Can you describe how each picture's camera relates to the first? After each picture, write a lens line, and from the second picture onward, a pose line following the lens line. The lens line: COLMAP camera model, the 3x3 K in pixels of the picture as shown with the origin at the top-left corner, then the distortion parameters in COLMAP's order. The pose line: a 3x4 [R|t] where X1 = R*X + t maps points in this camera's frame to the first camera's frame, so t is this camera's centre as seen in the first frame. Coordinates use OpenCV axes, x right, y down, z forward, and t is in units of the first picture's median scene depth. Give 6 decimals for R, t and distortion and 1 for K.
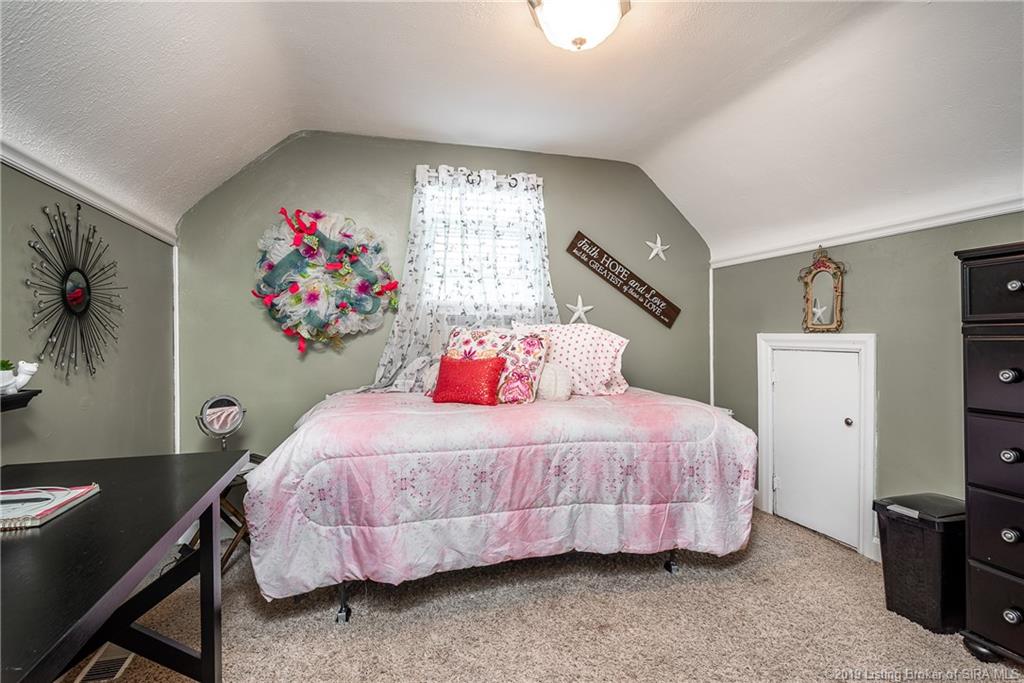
lens RADIAL K [[511.0, 0, 515.8], [0, 511.0, 341.9], [0, 0, 1]] dist [0.001721, 0.000438]
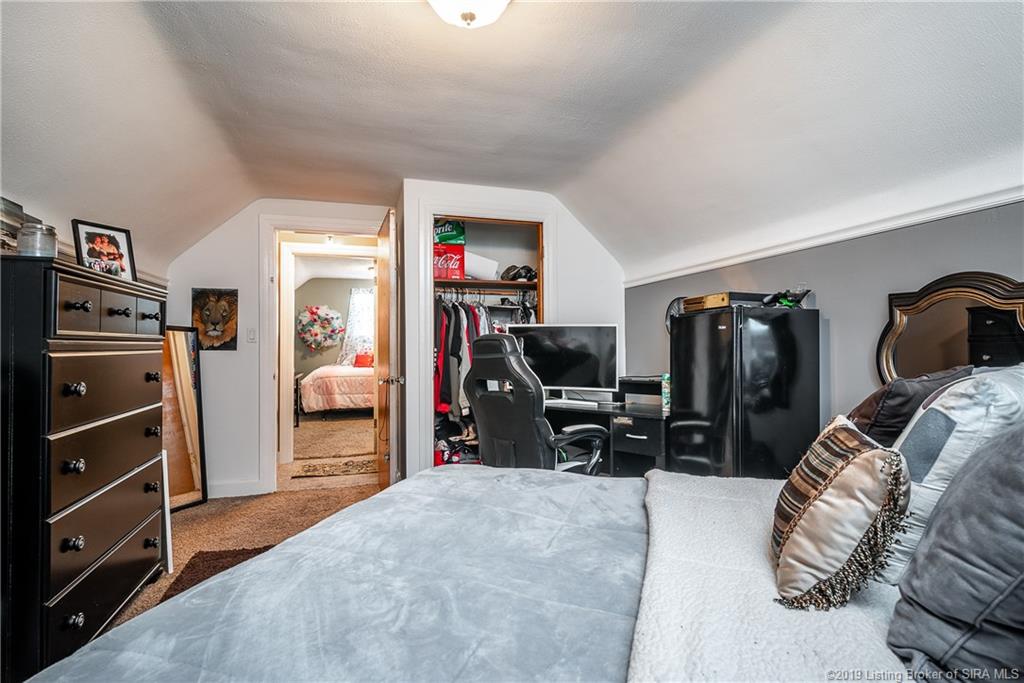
lens RADIAL K [[511.0, 0, 508.0], [0, 511.0, 340.2], [0, 0, 1]] dist [0.001721, 0.000438]
pose [[0.999974, -0.004245, -0.005753, 0.791594], [0.004202, 0.999963, -0.007452, -0.025300], [0.005784, 0.007428, 0.999956, -2.111556]]
